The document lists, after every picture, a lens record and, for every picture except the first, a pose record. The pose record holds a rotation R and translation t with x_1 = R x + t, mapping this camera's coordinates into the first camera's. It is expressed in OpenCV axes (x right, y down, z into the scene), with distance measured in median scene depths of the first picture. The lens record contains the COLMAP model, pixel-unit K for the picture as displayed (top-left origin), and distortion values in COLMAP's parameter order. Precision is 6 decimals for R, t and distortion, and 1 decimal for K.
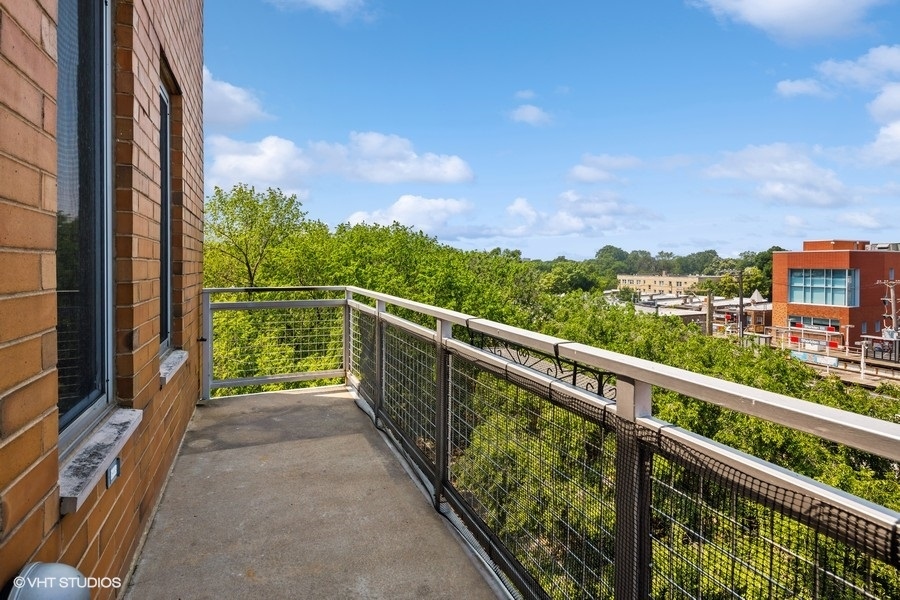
lens RADIAL K [[446.6, 0, 430.9], [0, 446.6, 268.4], [0, 0, 1]] dist [0.004242, -0.001590]
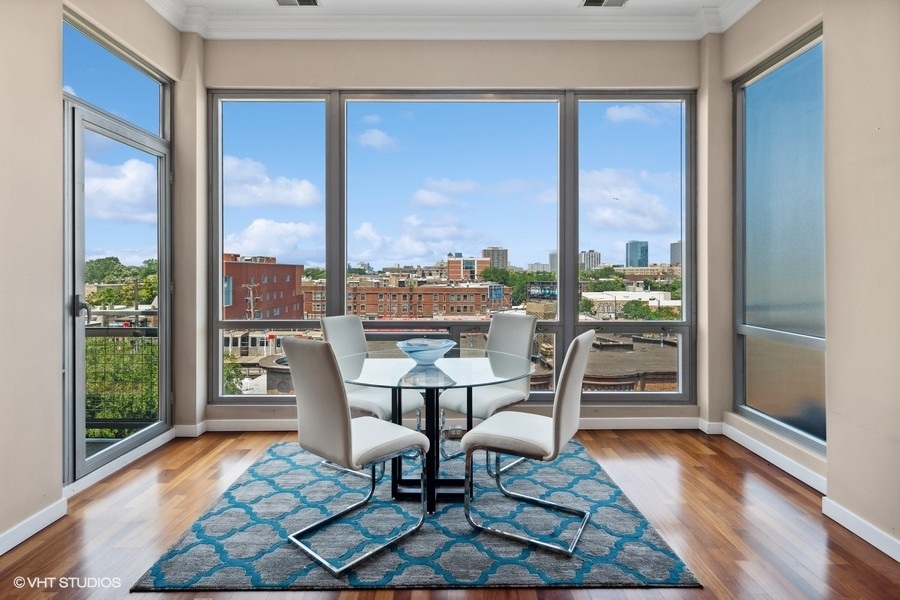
lens RADIAL K [[446.6, 0, 450.3], [0, 446.6, 293.0], [0, 0, 1]] dist [0.004242, -0.001590]
pose [[0.999968, 0.005623, 0.005709, 0.389973], [-0.005542, 0.999885, -0.014133, 0.013407], [-0.005788, 0.014101, 0.999884, 0.005571]]
